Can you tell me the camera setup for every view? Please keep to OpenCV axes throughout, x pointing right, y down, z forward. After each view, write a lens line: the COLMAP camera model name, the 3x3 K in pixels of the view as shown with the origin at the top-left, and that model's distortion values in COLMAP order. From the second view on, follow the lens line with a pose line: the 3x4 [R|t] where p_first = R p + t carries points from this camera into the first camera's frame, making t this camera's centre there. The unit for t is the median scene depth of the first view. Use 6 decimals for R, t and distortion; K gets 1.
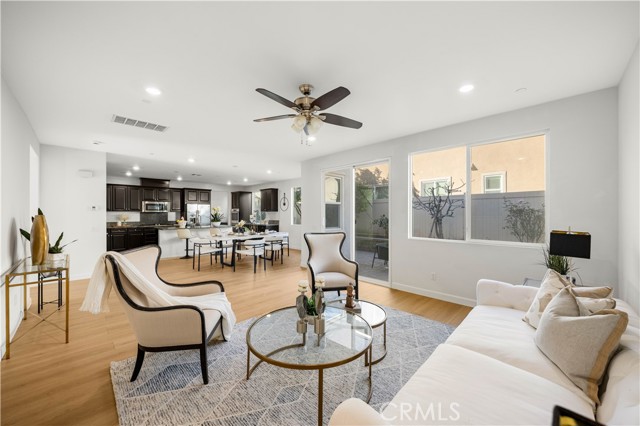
lens RADIAL K [[245.7, 0, 325.2], [0, 245.7, 215.9], [0, 0, 1]] dist [0.001664, 0.000045]
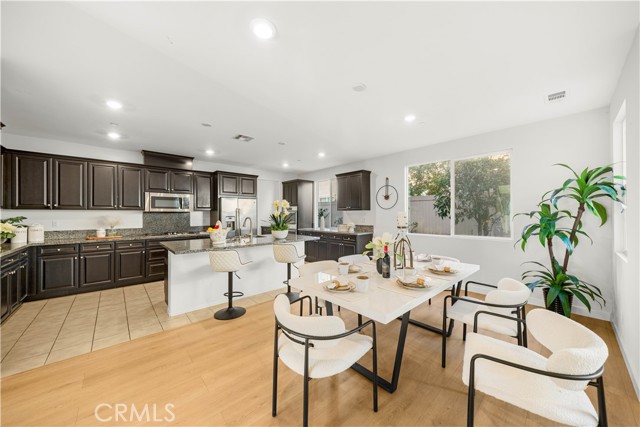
lens RADIAL K [[223.8, 0, 316.4], [0, 223.8, 214.3], [0, 0, 1]] dist [0.012372, 0.000049]
pose [[0.997804, -0.000514, -0.066231, -0.300389], [0.000259, 0.999993, -0.003857, -0.006318], [0.066232, 0.003832, 0.997797, 0.479493]]
